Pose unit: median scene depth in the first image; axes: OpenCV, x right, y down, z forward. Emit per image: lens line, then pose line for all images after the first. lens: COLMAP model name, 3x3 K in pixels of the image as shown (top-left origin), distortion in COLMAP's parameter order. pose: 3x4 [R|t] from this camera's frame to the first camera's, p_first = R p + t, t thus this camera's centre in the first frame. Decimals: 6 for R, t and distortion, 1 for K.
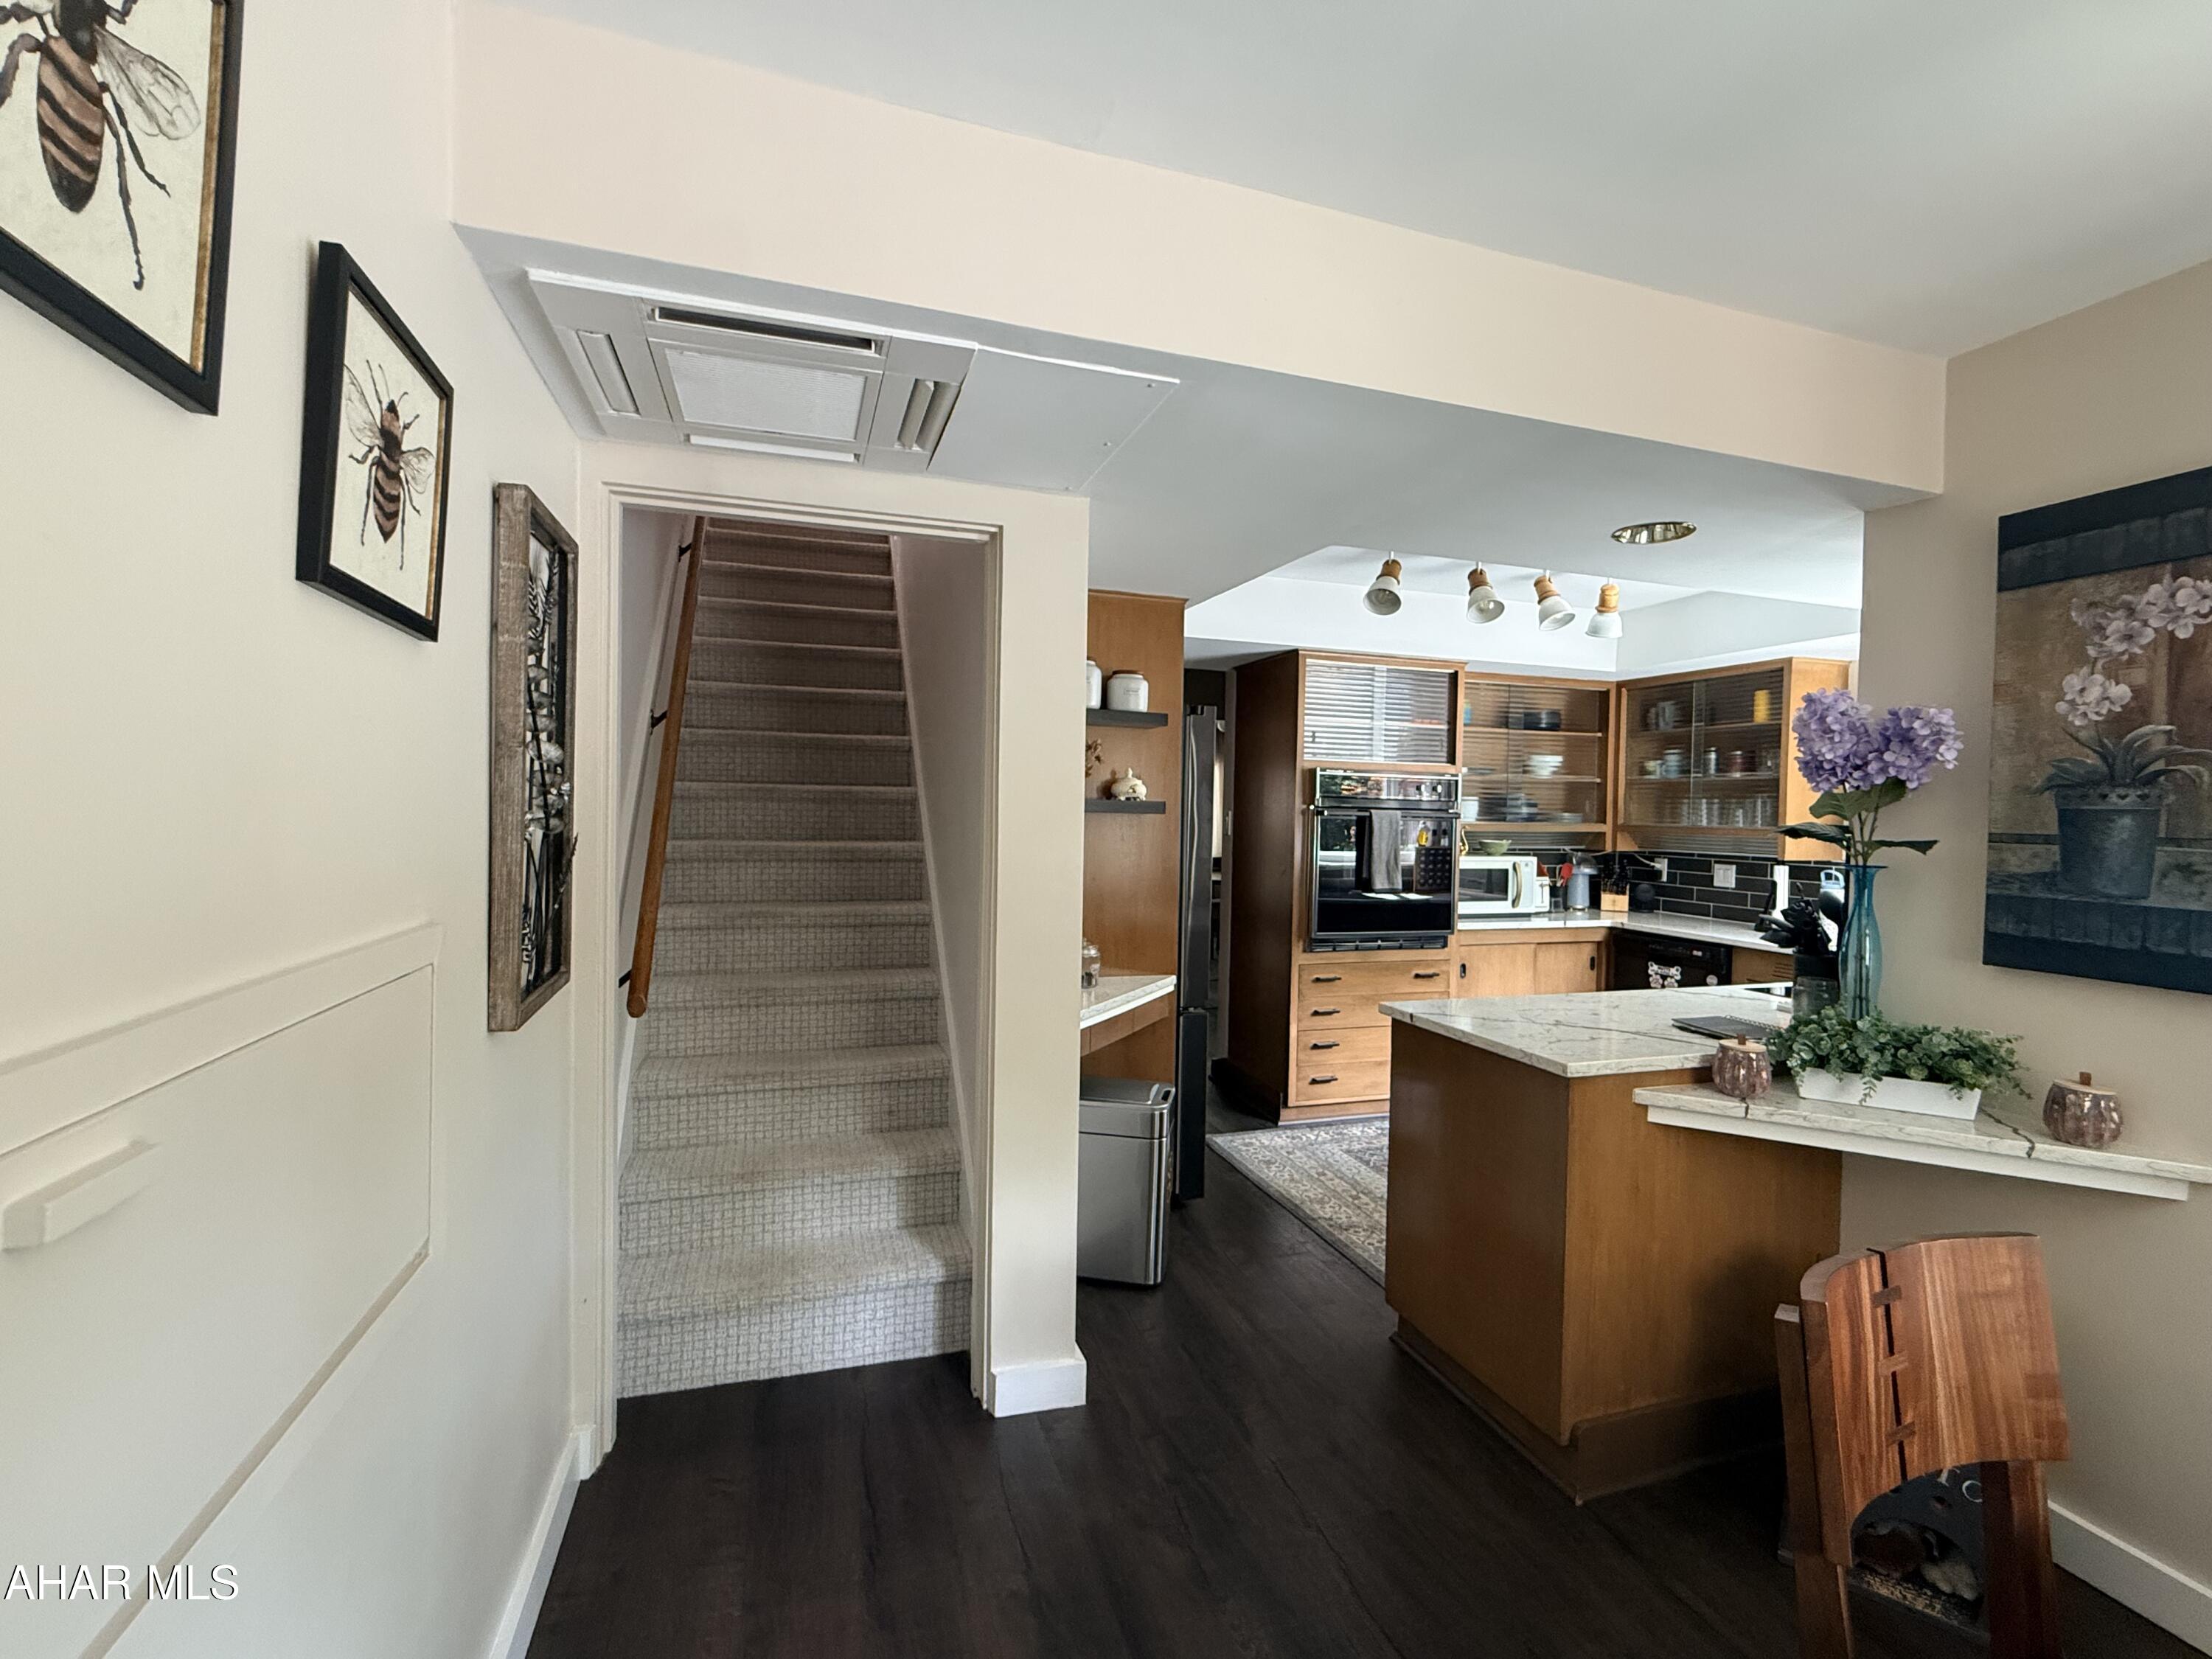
lens RADIAL K [[970.7, 0, 1105.4], [0, 970.7, 827.3], [0, 0, 1]] dist [-0.000476, -0.000209]
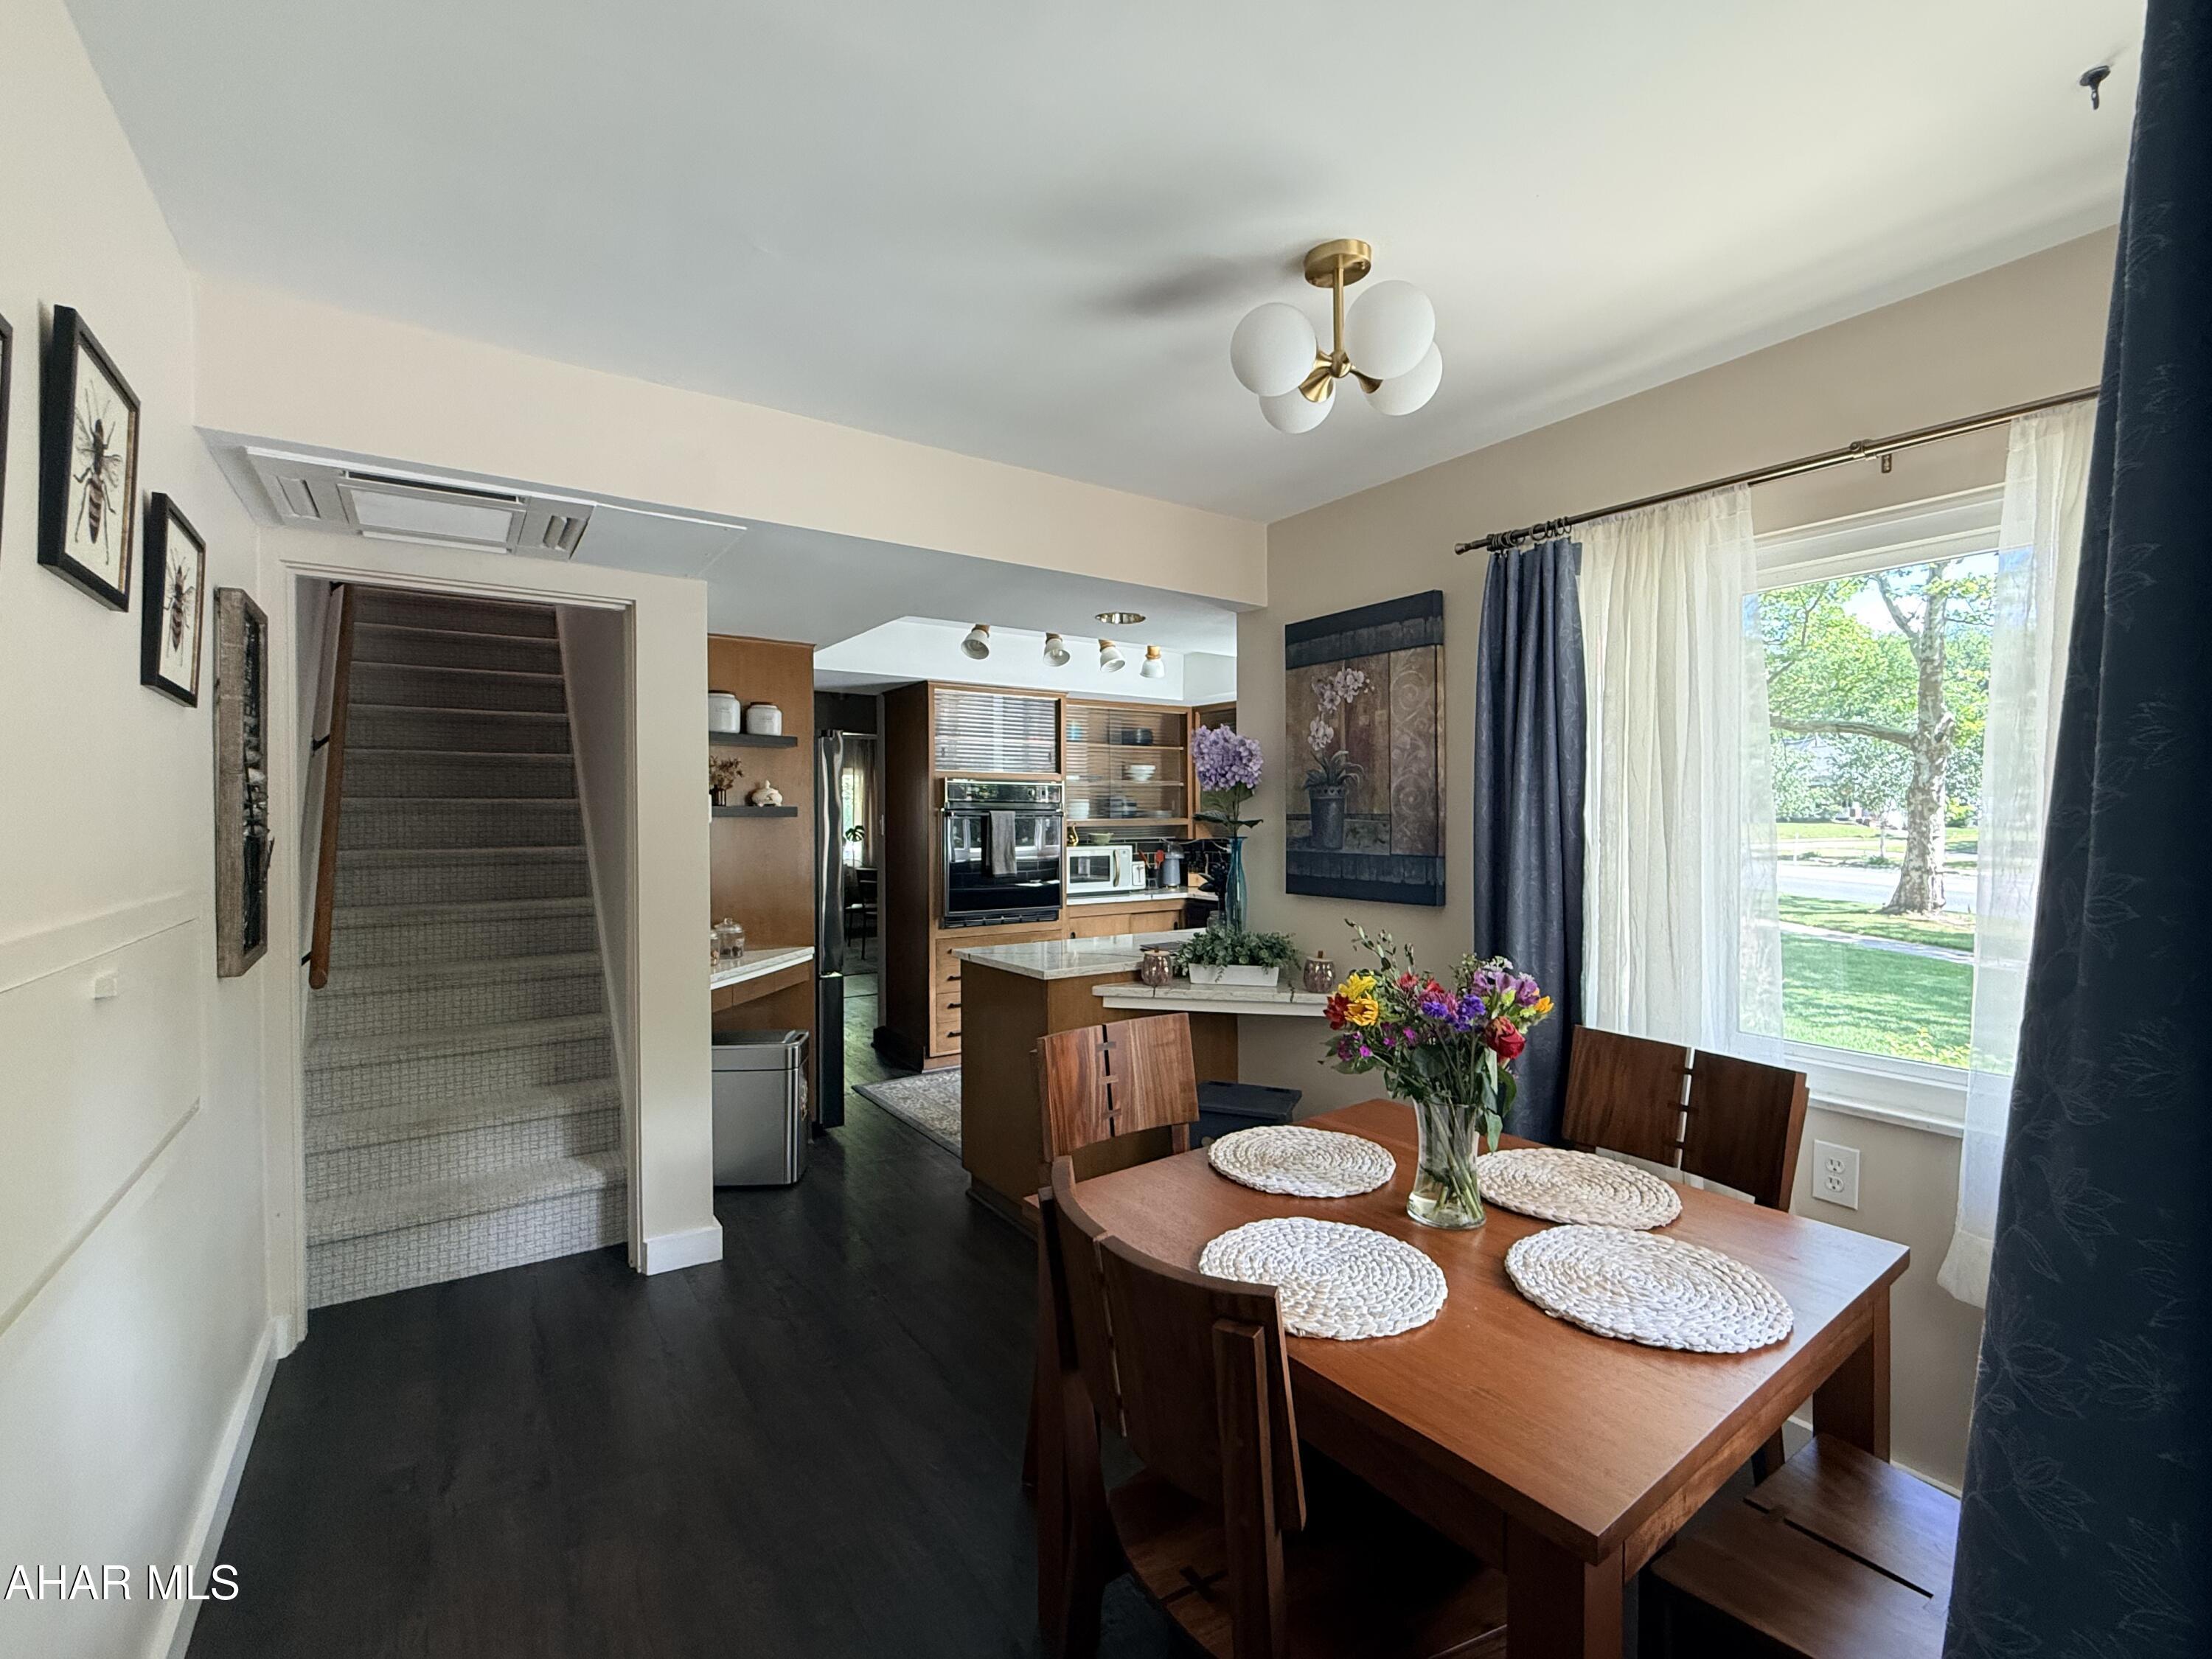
lens RADIAL K [[969.0, 0, 1106.3], [0, 969.0, 825.9], [0, 0, 1]] dist [0.000756, -0.000165]
pose [[0.959335, -0.025686, 0.281098, 0.085694], [0.028160, 0.999592, -0.004768, 0.014423], [-0.280861, 0.012490, 0.959667, -0.293395]]
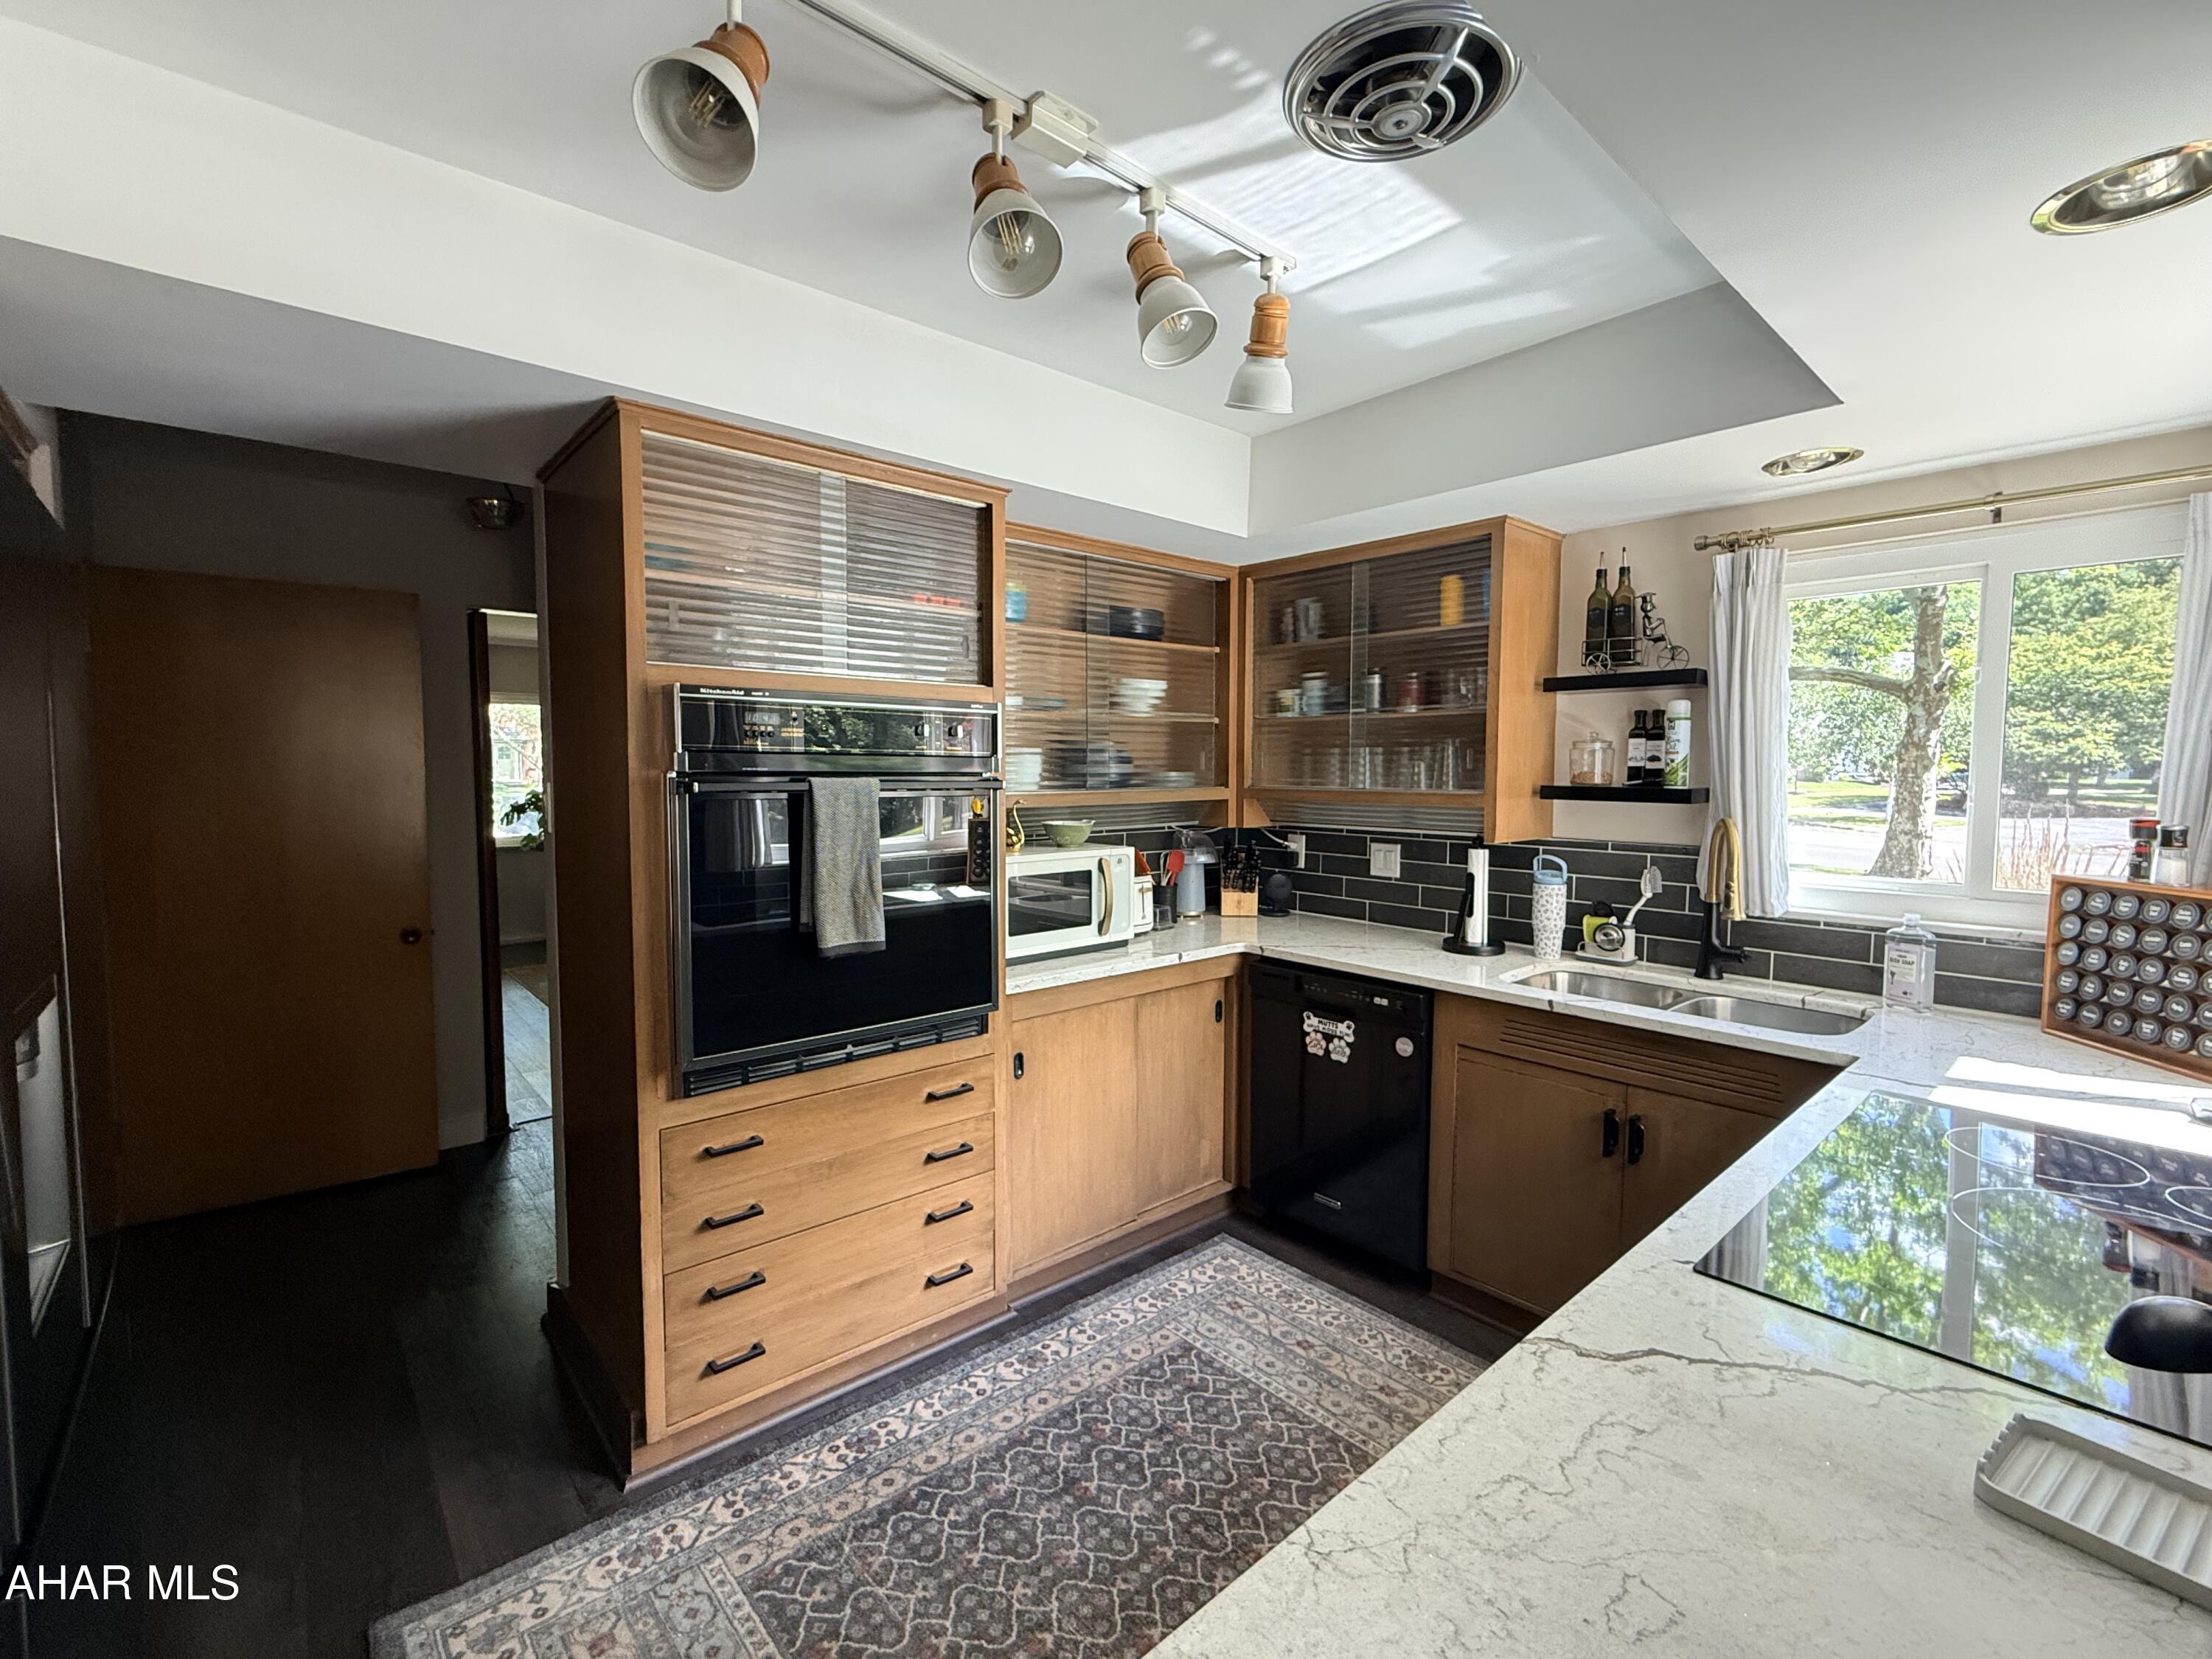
lens RADIAL K [[970.7, 0, 1105.4], [0, 970.7, 827.3], [0, 0, 1]] dist [-0.000476, -0.000209]
pose [[0.918902, -0.041741, 0.392272, 0.281697], [0.022937, 0.998357, 0.052503, -0.019564], [-0.393819, -0.039247, 0.918350, 0.666092]]
